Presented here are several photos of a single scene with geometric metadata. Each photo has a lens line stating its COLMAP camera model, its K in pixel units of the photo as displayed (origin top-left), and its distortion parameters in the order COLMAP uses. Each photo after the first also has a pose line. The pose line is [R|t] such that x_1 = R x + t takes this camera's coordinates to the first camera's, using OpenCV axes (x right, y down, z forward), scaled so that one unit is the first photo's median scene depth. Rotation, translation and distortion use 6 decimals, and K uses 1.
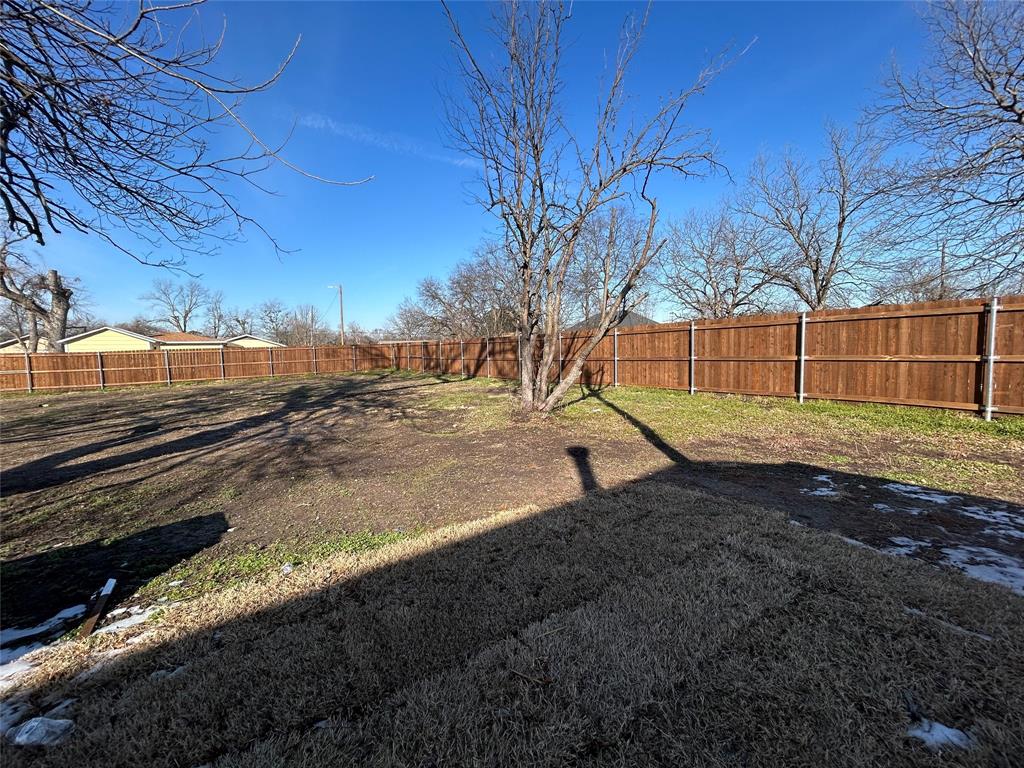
lens RADIAL K [[412.0, 0, 509.8], [0, 412.0, 382.4], [0, 0, 1]] dist [-0.004488, 0.001021]
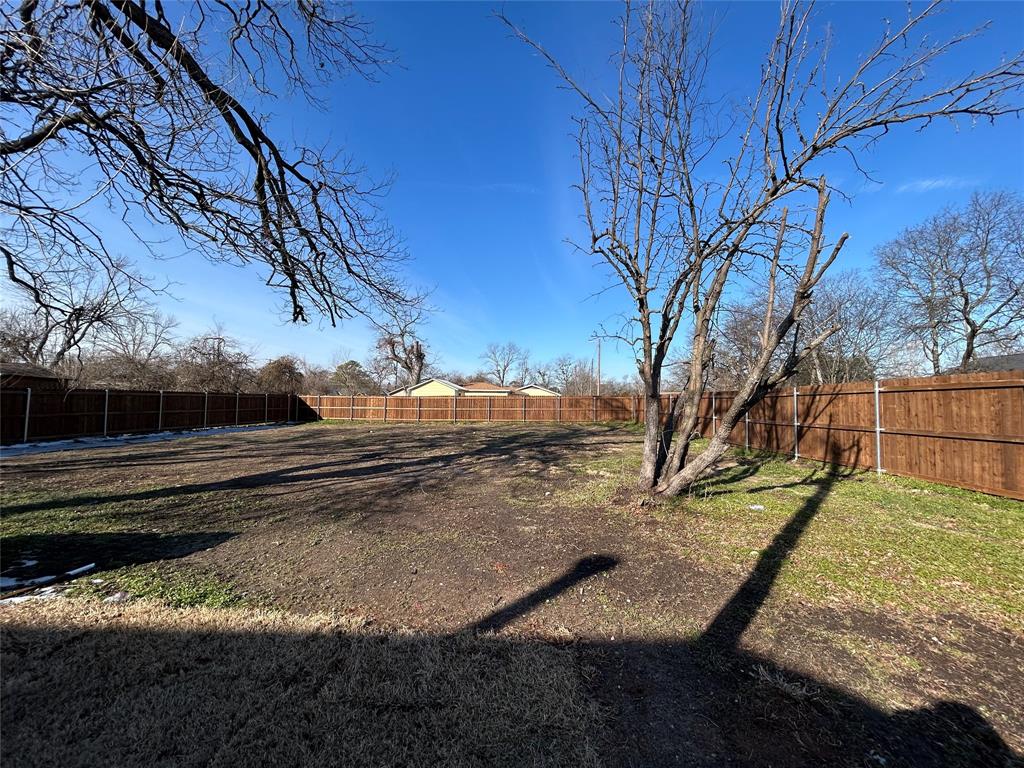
lens RADIAL K [[412.0, 0, 511.6], [0, 412.0, 383.6], [0, 0, 1]] dist [-0.004488, 0.001021]
pose [[0.780870, 0.006814, -0.624656, 0.145957], [-0.081398, 0.992525, -0.090927, -0.016834], [0.619368, 0.121847, 0.775588, 0.105553]]
